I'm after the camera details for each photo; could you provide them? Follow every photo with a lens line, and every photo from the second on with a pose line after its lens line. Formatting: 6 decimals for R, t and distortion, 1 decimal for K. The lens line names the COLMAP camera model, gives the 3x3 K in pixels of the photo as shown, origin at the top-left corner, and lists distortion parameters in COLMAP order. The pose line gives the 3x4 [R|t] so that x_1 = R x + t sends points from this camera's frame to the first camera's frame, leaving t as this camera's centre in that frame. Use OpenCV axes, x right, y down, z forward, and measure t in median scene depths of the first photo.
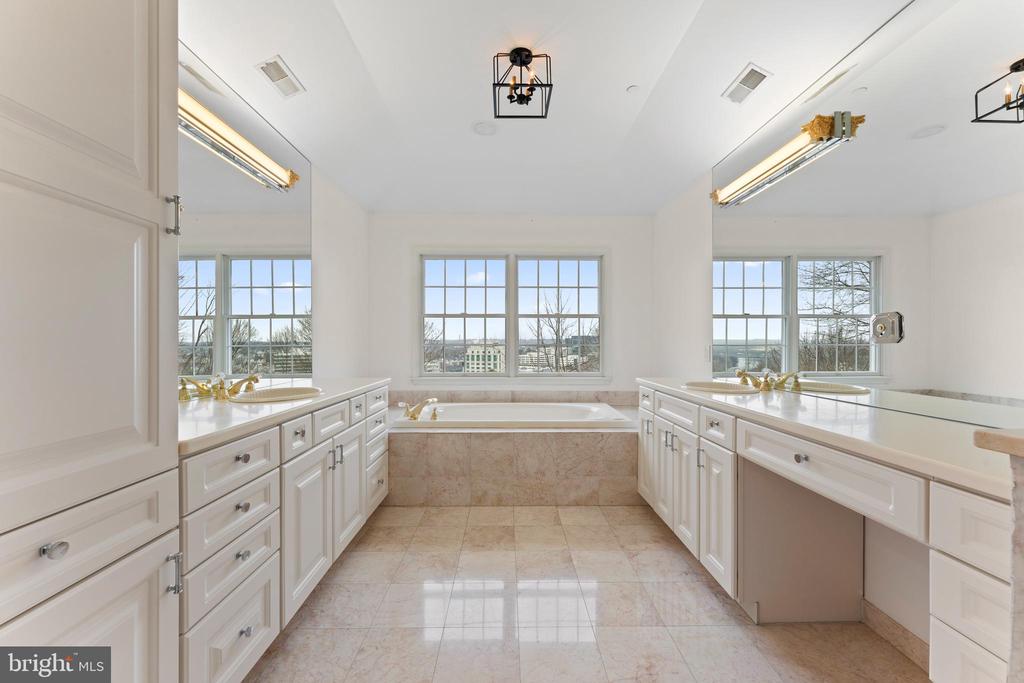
lens RADIAL K [[407.3, 0, 511.4], [0, 407.3, 341.4], [0, 0, 1]] dist [0.002729, 0.000126]
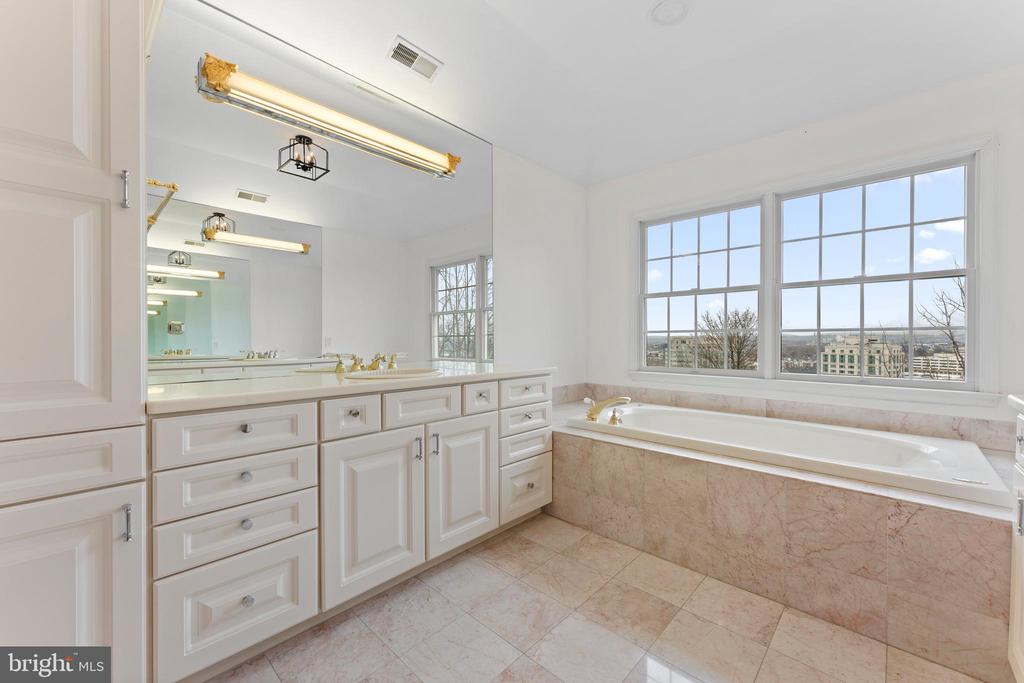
lens RADIAL K [[407.3, 0, 511.0], [0, 407.3, 341.4], [0, 0, 1]] dist [0.002729, 0.000126]
pose [[0.720603, 0.005350, -0.693328, 0.226979], [0.001092, 0.999960, 0.008851, 0.028439], [0.693347, -0.007135, 0.720568, 0.324031]]
